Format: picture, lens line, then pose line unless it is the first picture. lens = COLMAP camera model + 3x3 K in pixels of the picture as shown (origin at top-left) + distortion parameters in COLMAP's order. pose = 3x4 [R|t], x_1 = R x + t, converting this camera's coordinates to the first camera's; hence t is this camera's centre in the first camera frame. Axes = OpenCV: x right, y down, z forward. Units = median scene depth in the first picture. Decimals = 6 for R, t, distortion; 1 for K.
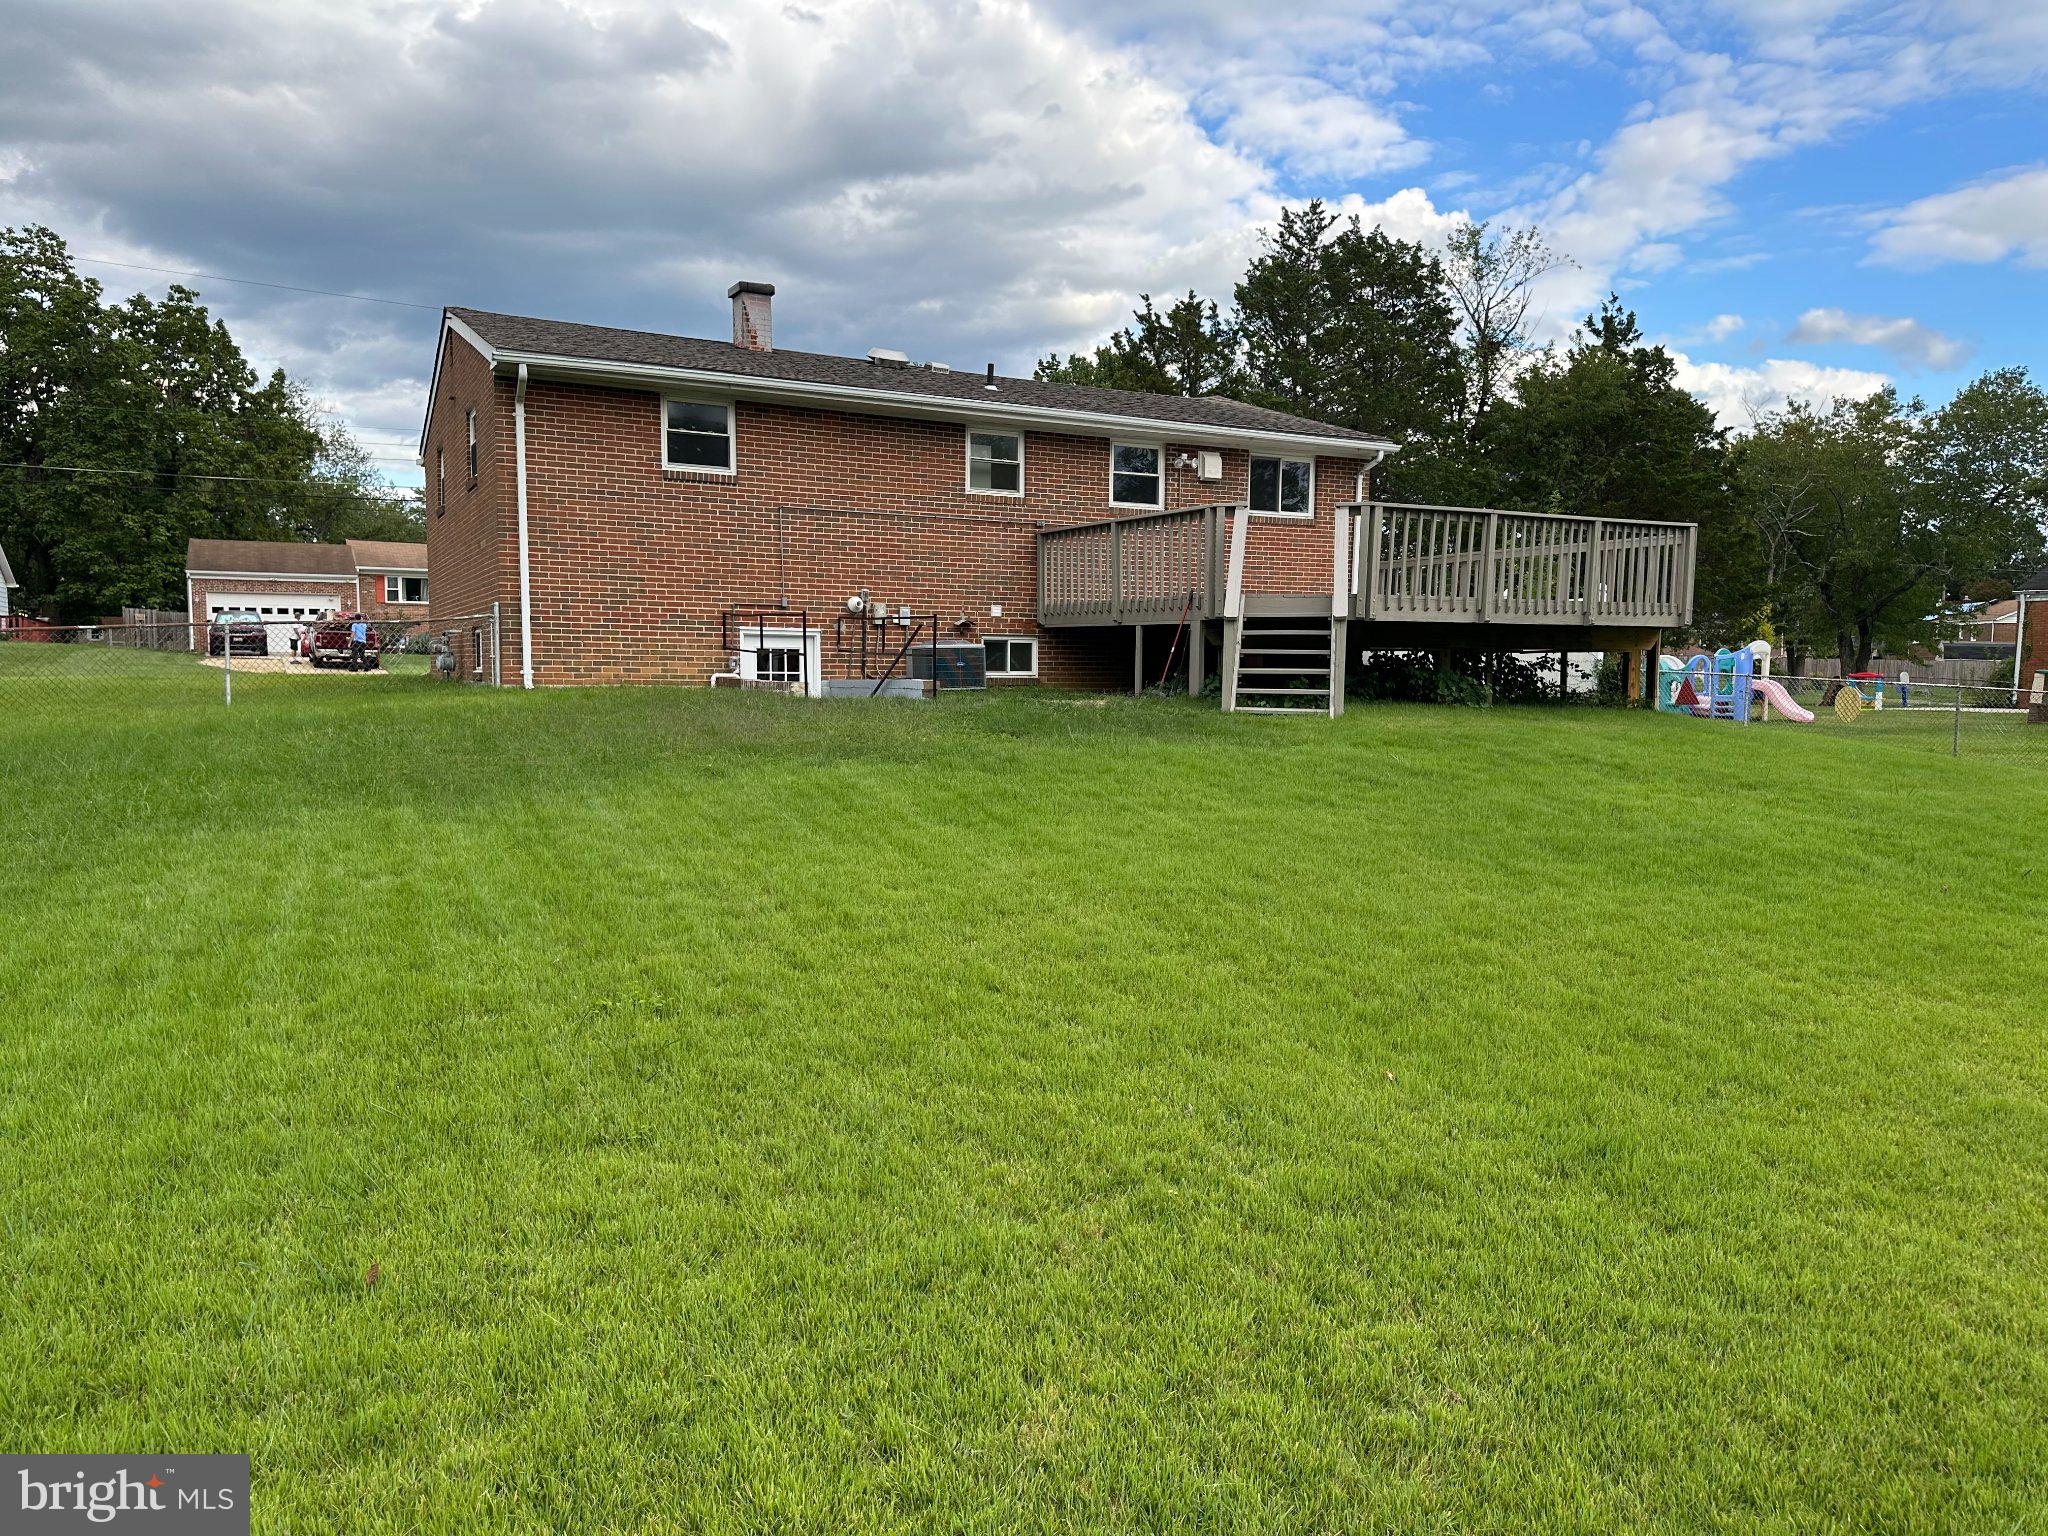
lens RADIAL K [[1426.3, 0, 1022.3], [0, 1426.3, 809.8], [0, 0, 1]] dist [0.020901, -0.008031]
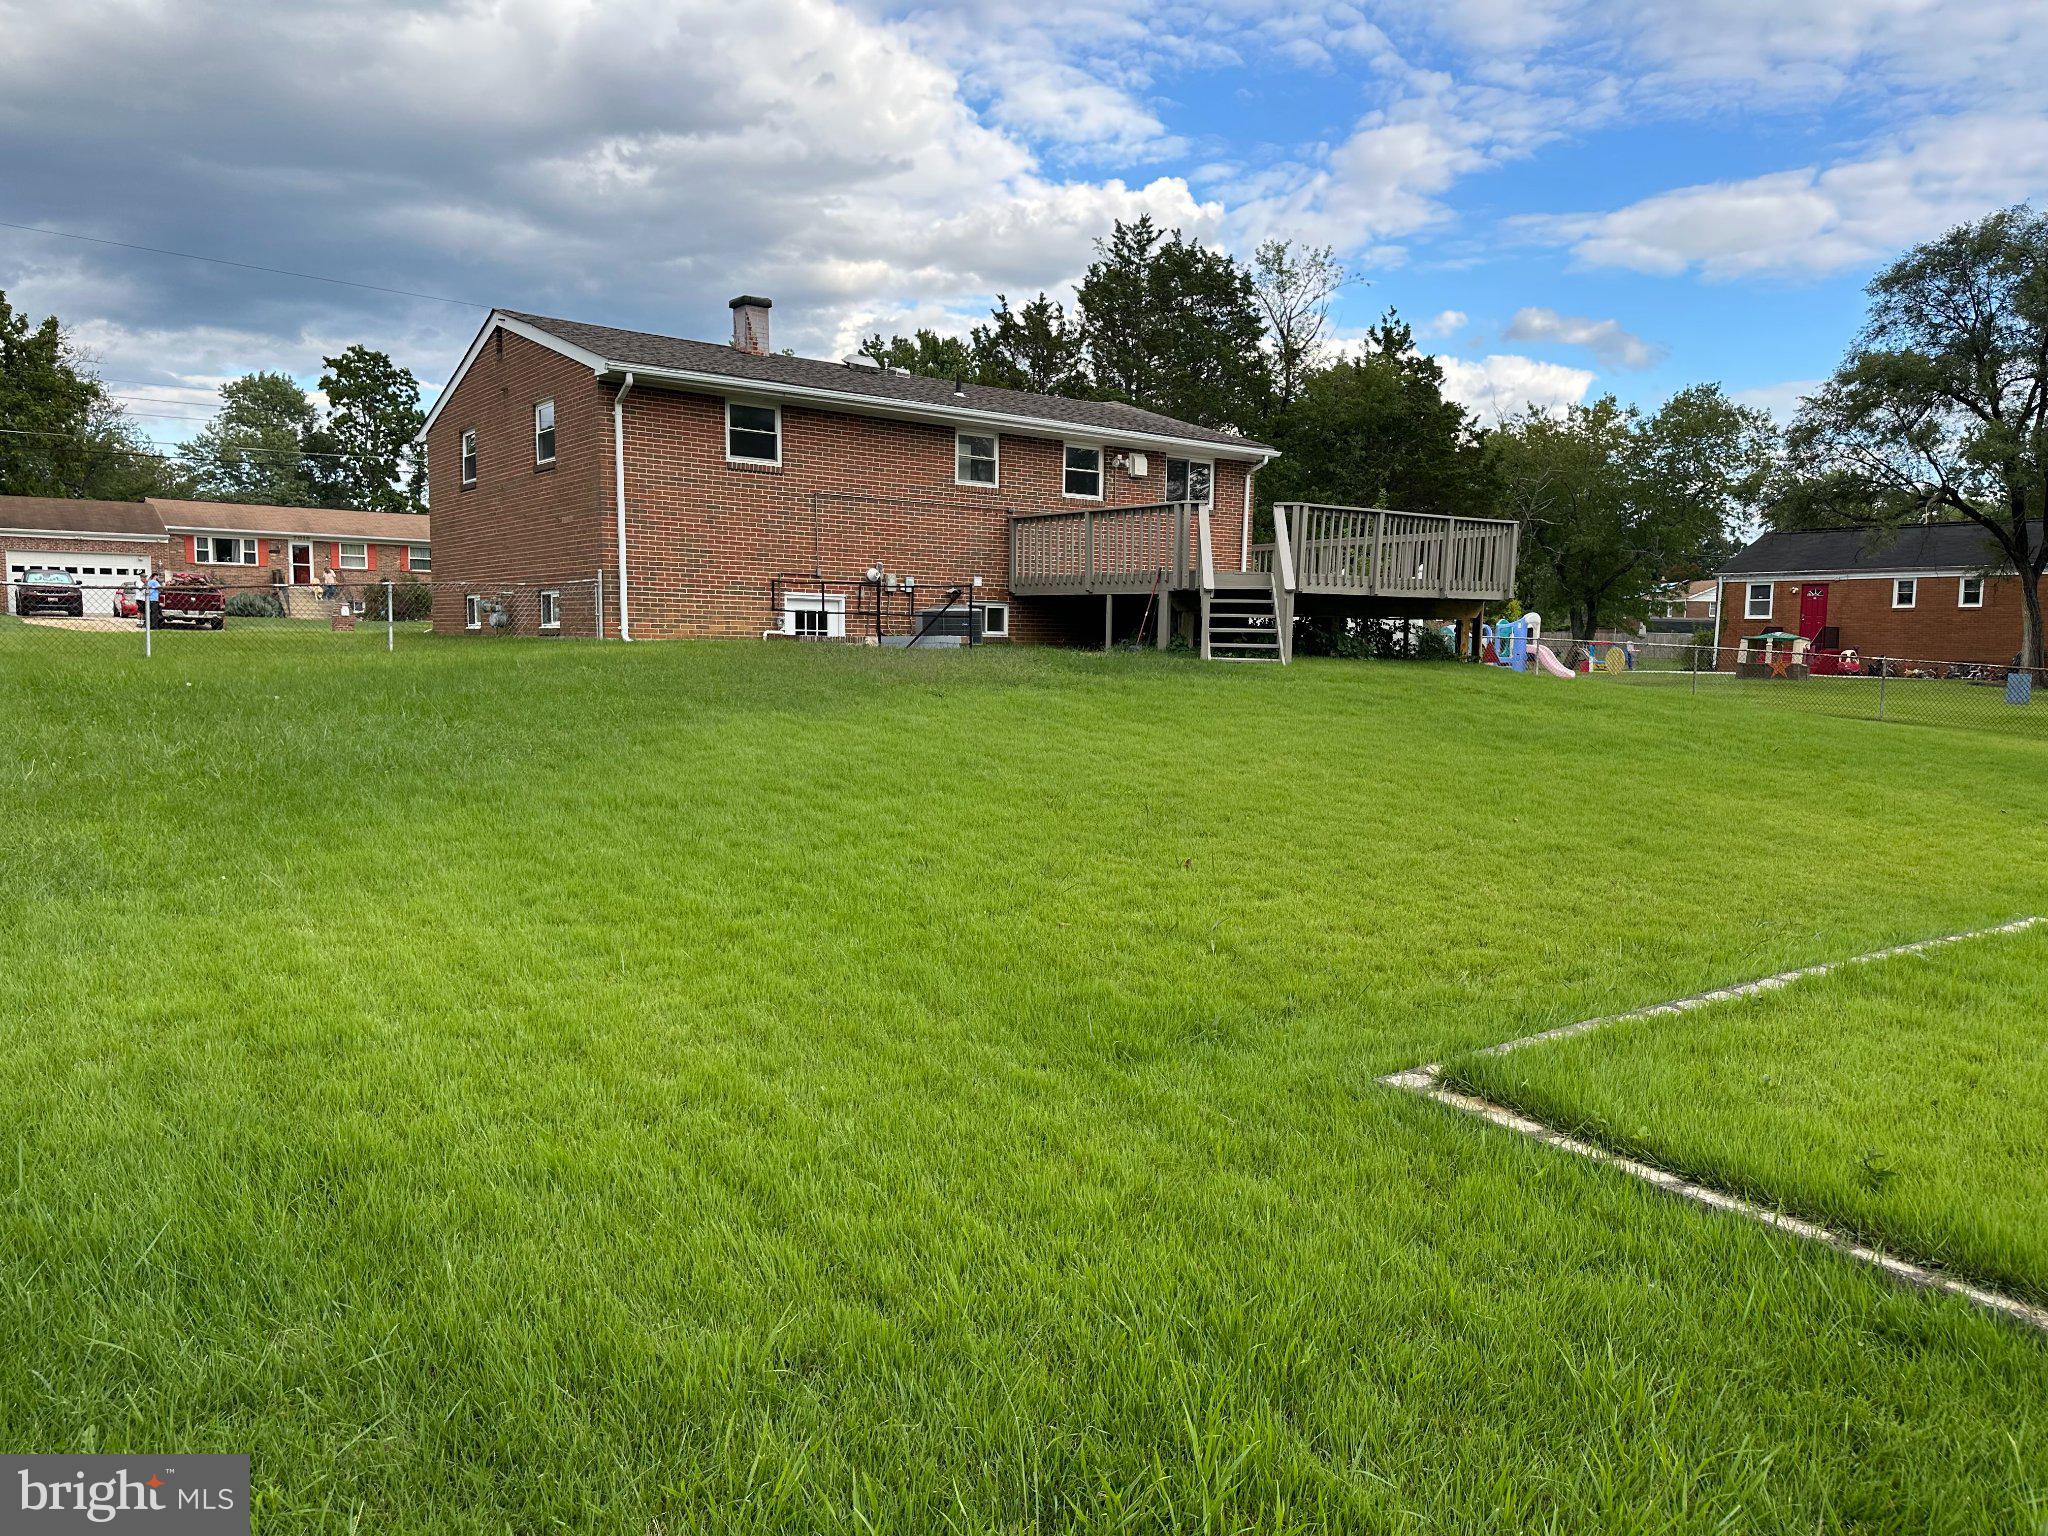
lens RADIAL K [[1436.2, 0, 1025.6], [0, 1436.2, 757.2], [0, 0, 1]] dist [0.065583, -0.080675]
pose [[0.985716, -0.008842, 0.168185, -0.075409], [0.011705, 0.999803, -0.016041, 0.012114], [-0.168010, 0.017780, 0.985625, -0.084122]]
